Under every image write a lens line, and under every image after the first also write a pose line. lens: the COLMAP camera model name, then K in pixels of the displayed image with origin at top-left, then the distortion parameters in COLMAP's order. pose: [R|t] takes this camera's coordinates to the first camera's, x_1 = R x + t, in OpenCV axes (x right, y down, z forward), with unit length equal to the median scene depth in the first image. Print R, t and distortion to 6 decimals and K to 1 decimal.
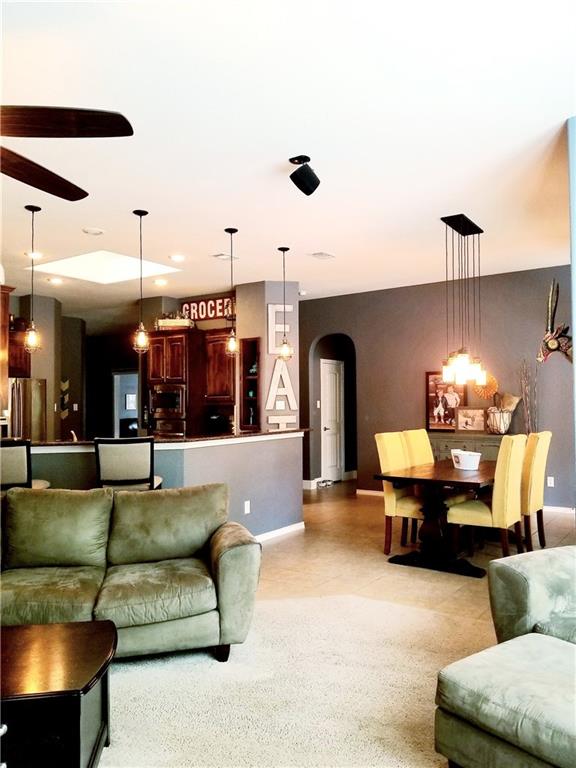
lens RADIAL K [[587.4, 0, 289.3], [0, 587.4, 398.2], [0, 0, 1]] dist [0.003949, 0.000139]
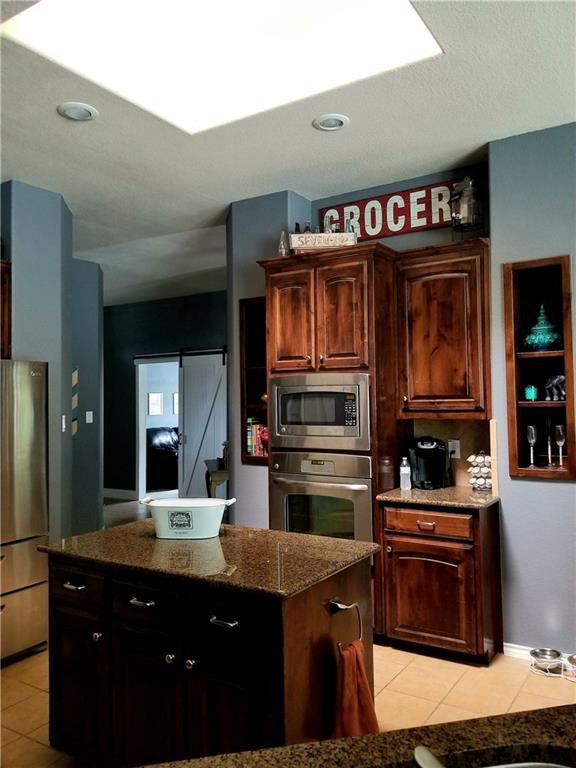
lens RADIAL K [[612.0, 0, 289.6], [0, 612.0, 372.7], [0, 0, 1]] dist [0.060252, -0.121327]
pose [[0.999898, -0.007781, 0.012000, -0.226483], [0.008180, 0.999403, -0.033580, -0.007861], [-0.011731, 0.033675, 0.999364, 0.511680]]
